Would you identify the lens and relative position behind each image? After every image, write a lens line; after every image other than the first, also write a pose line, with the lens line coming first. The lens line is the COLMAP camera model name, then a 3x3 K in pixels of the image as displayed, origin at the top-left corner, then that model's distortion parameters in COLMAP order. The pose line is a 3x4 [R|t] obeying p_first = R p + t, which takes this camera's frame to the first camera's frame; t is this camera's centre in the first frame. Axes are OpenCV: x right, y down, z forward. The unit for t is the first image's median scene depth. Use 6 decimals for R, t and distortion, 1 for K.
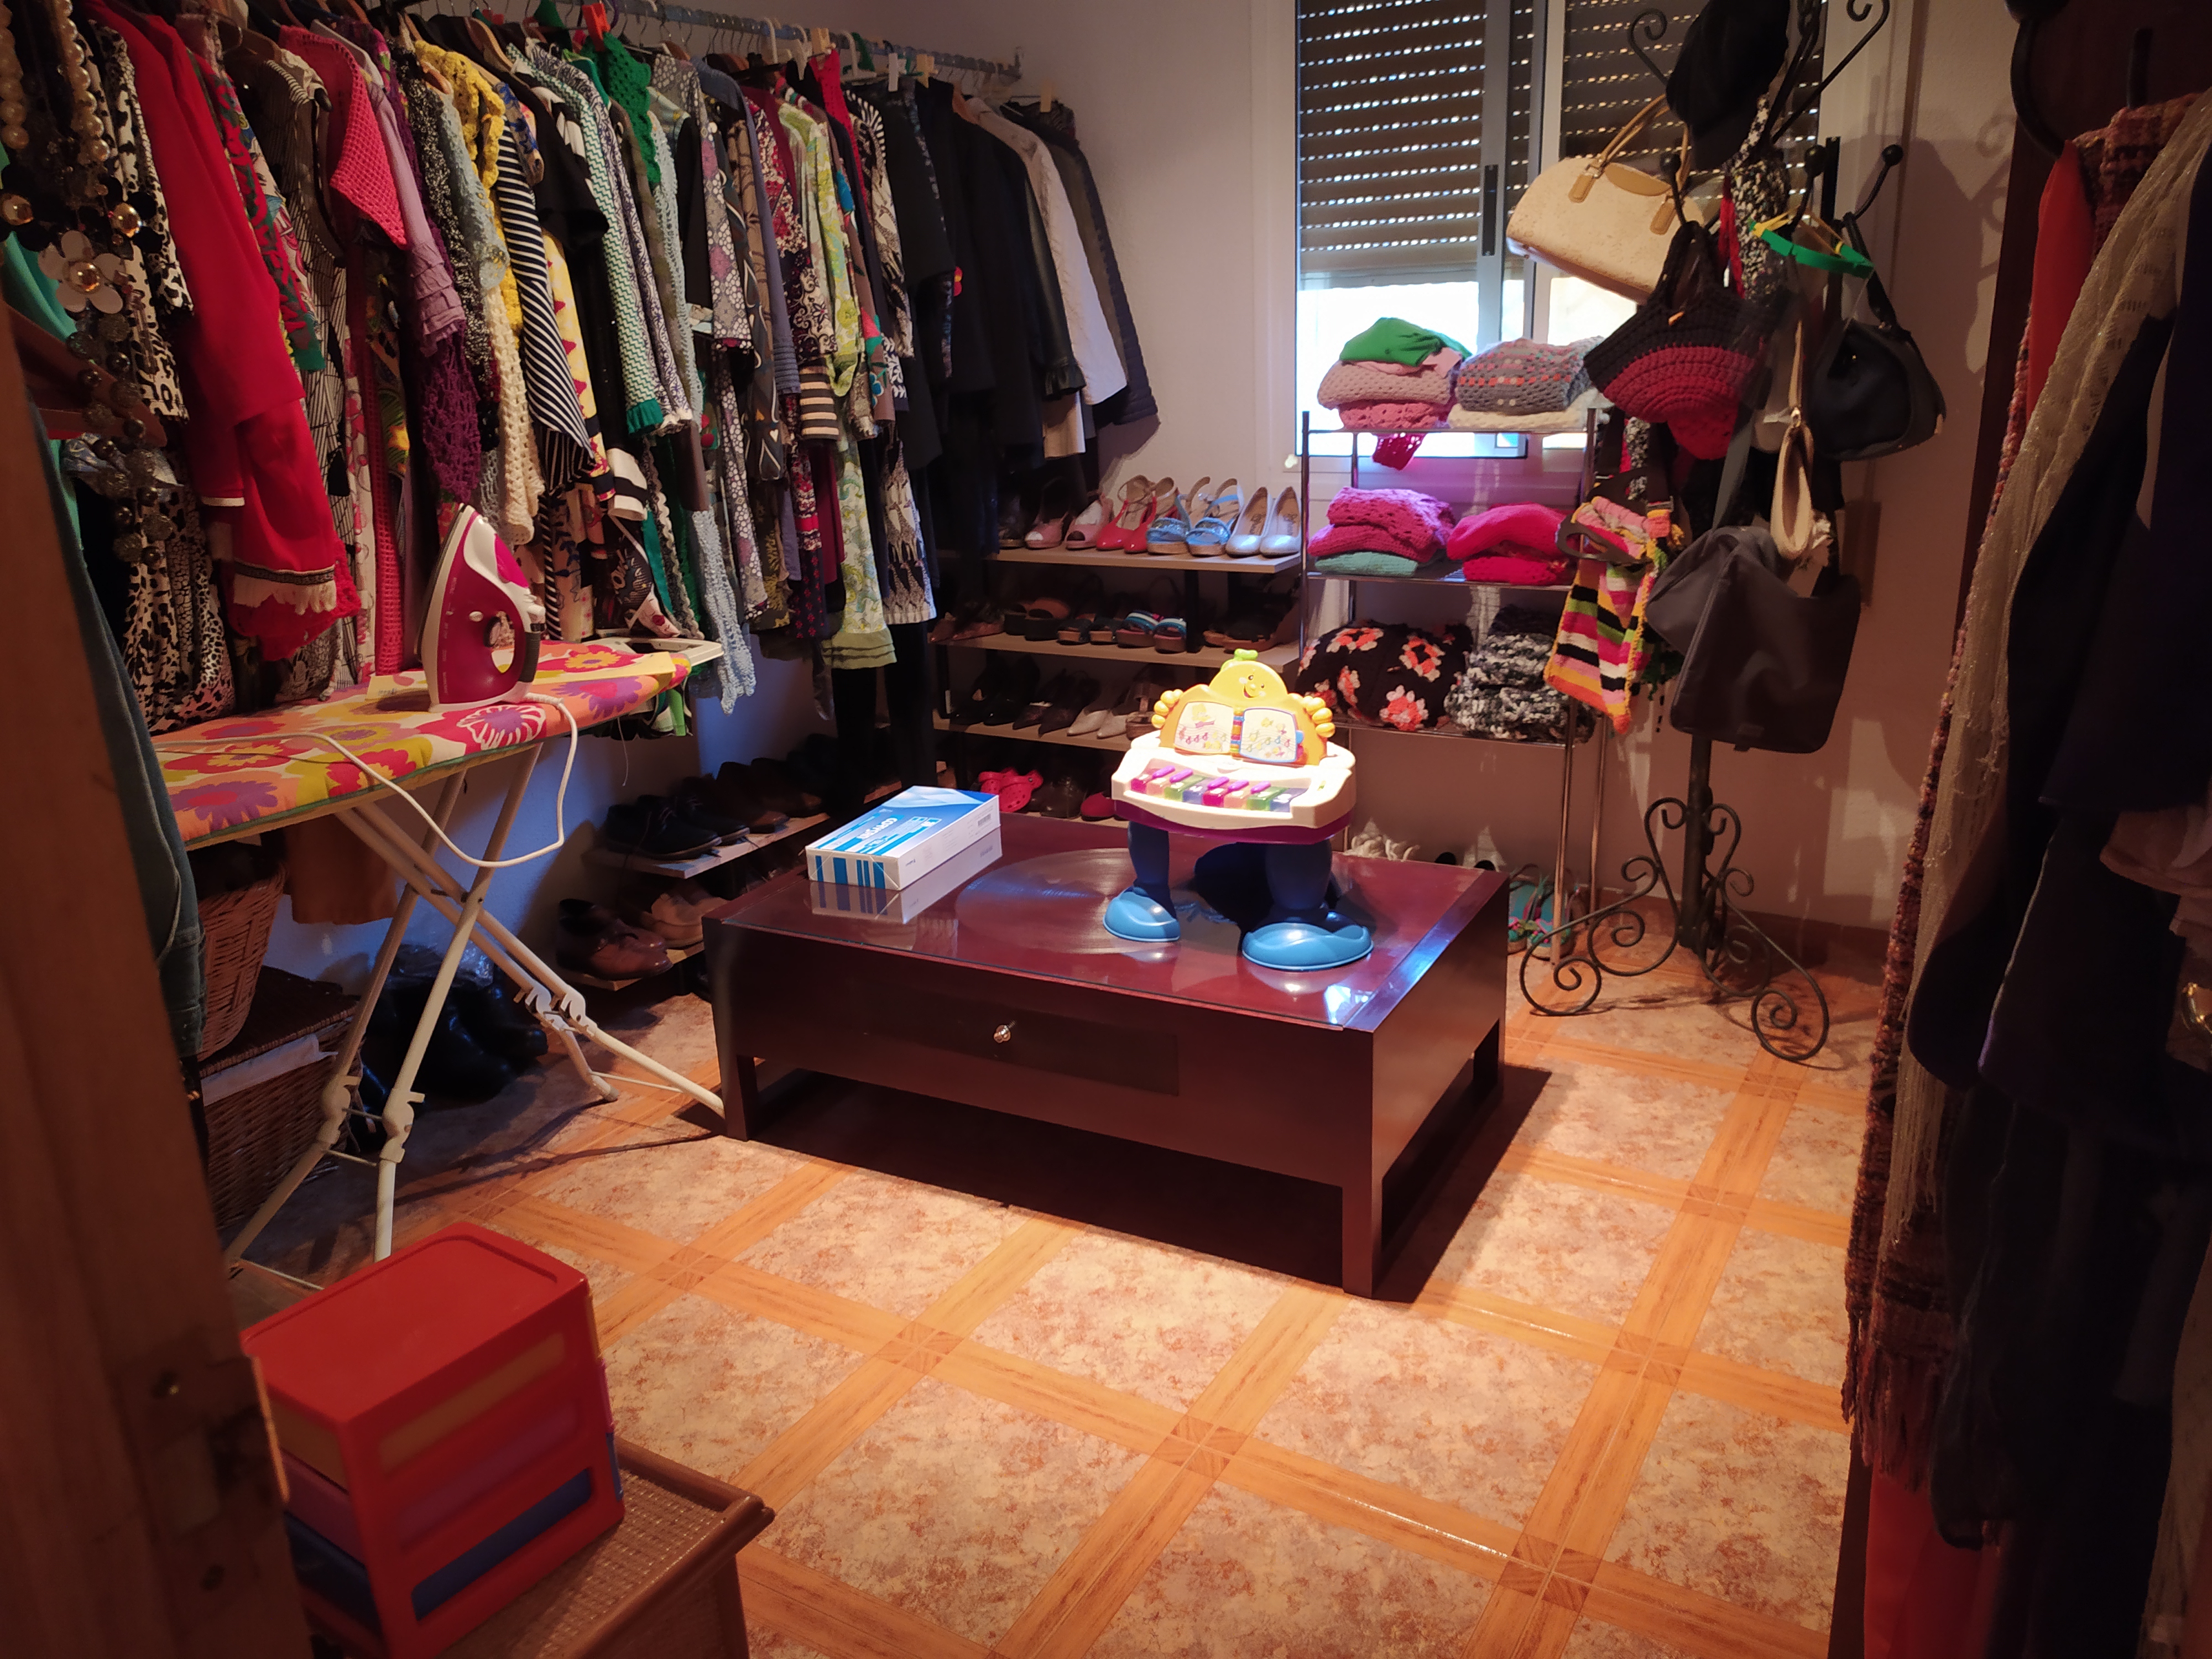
lens RADIAL K [[1679.5, 0, 1106.0], [0, 1679.5, 829.5], [0, 0, 1]] dist [0.089107, -0.124536]
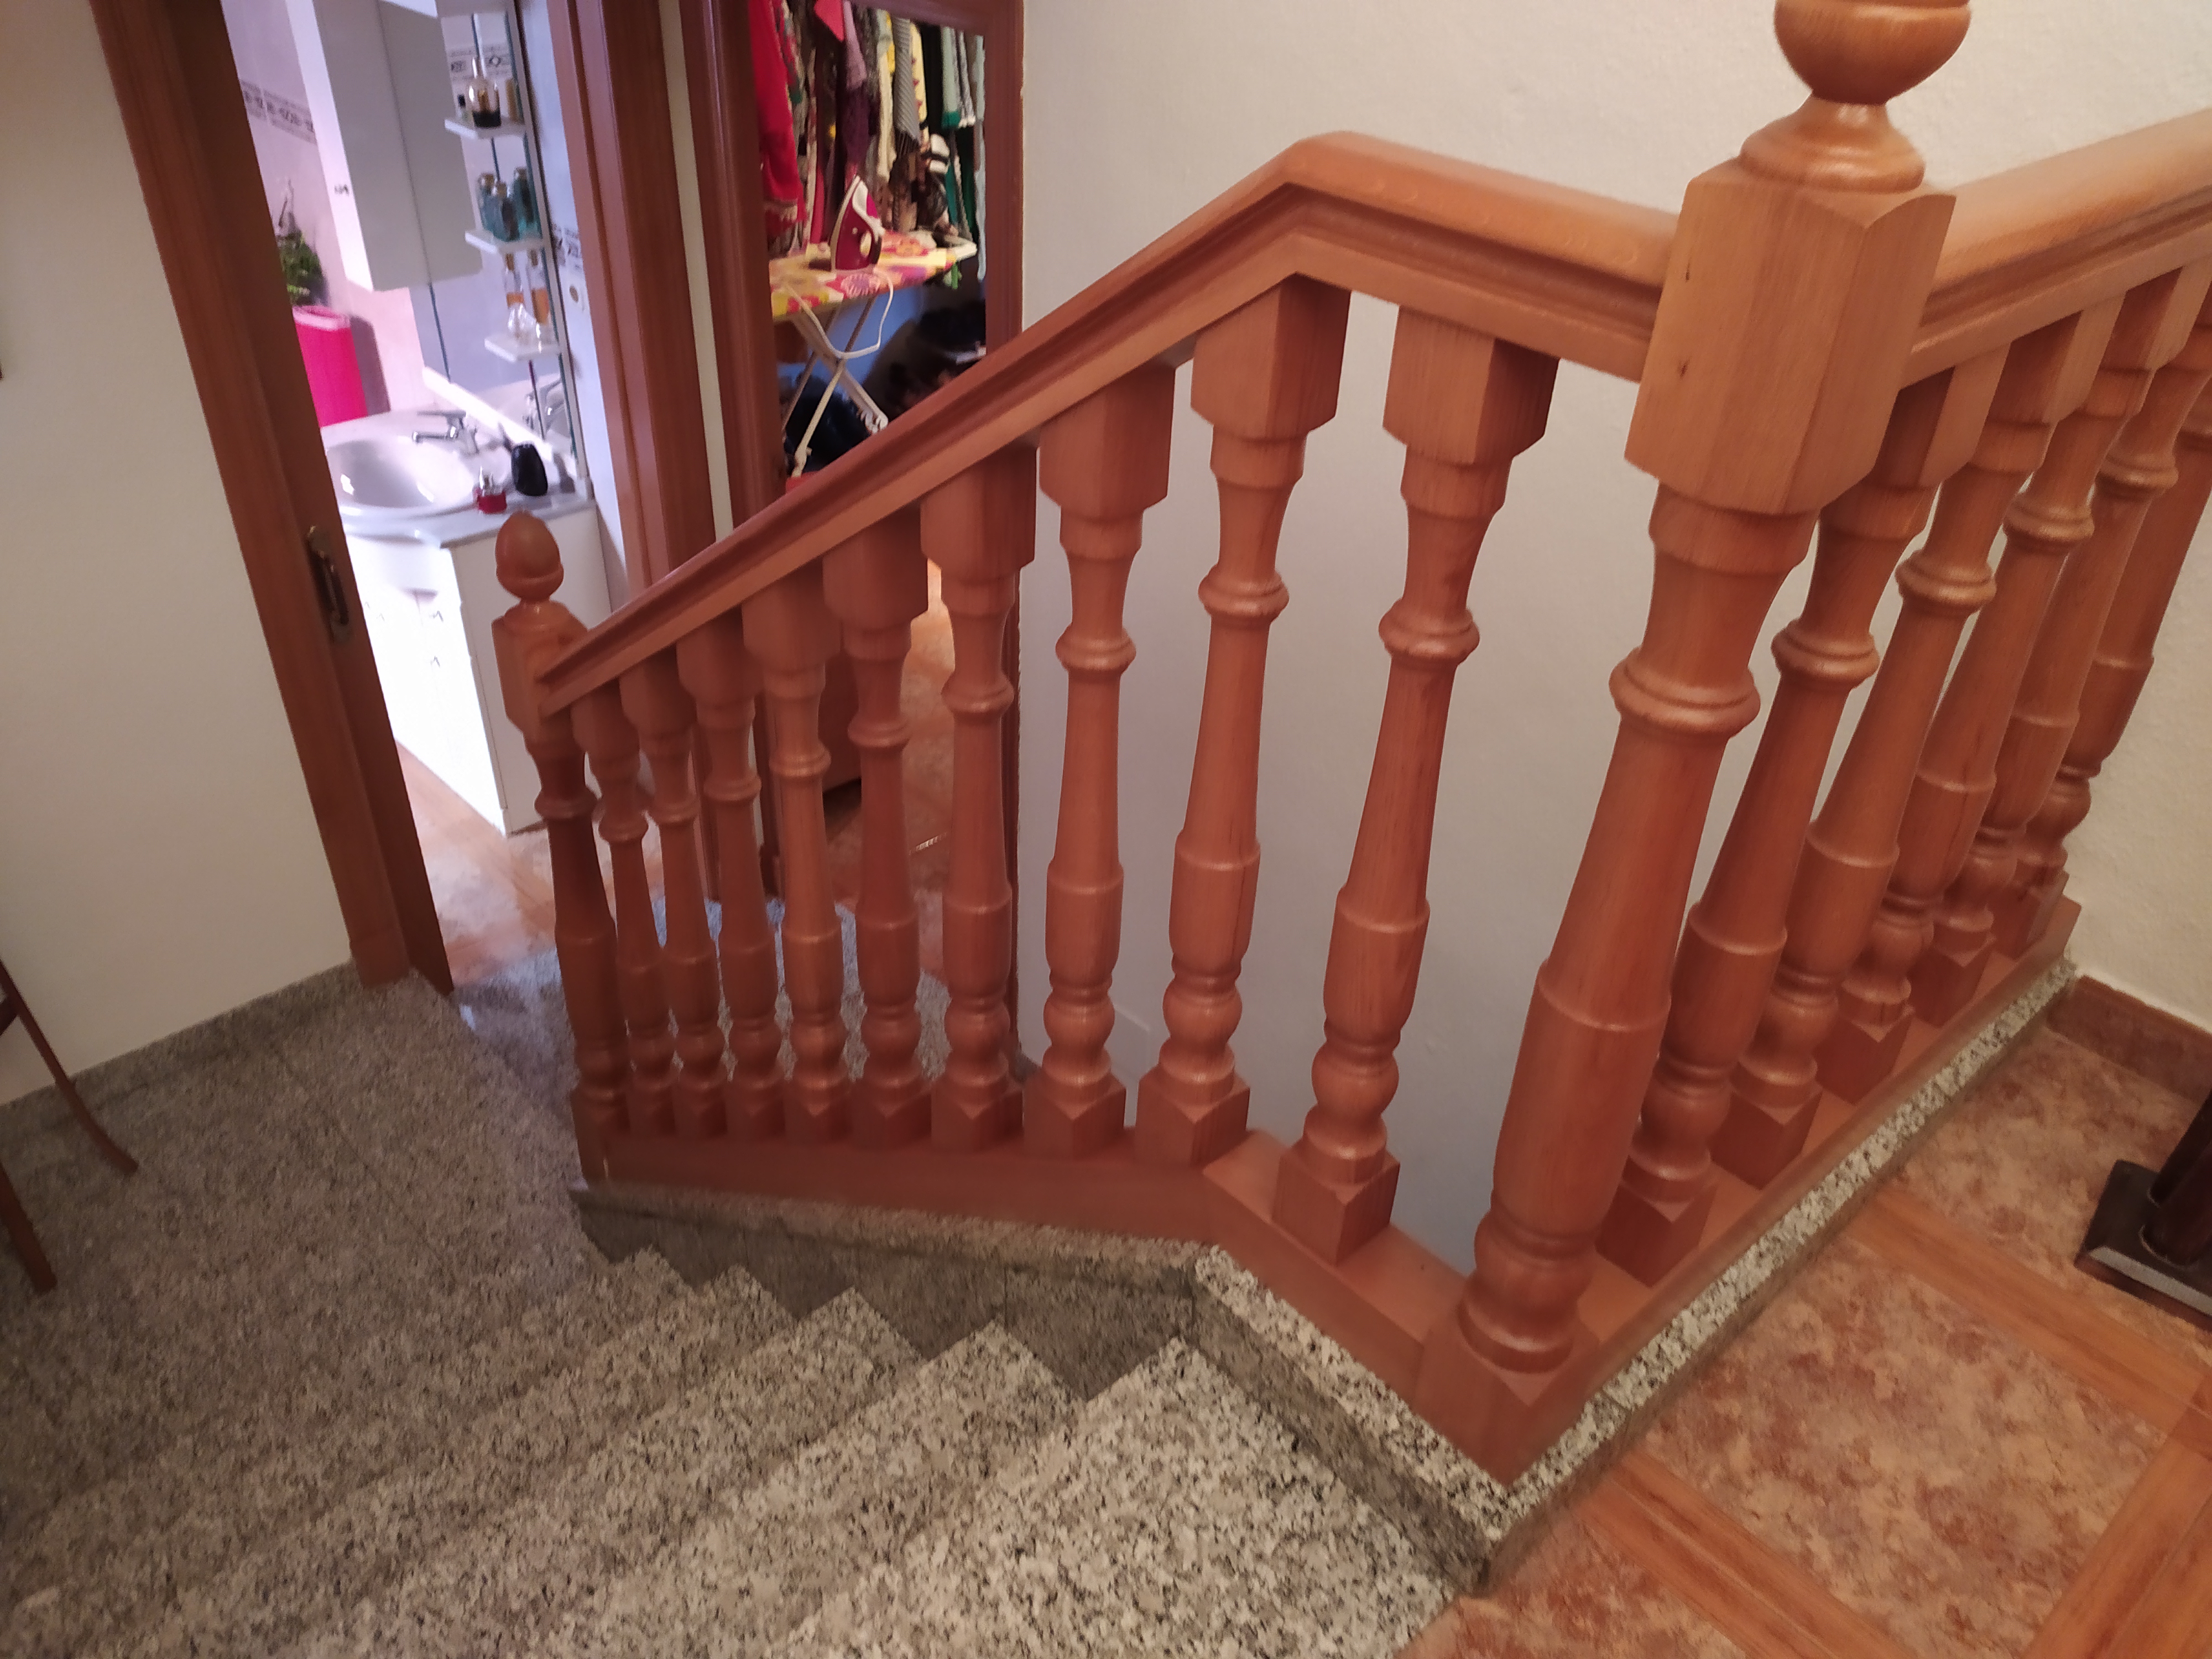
lens RADIAL K [[1679.5, 0, 1106.0], [0, 1679.5, 829.5], [0, 0, 1]] dist [0.089107, -0.124536]
pose [[0.960494, 0.217745, -0.173314, 0.450693], [-0.156108, 0.937102, 0.312202, -0.127330], [0.230393, -0.272813, 0.934073, -1.090377]]
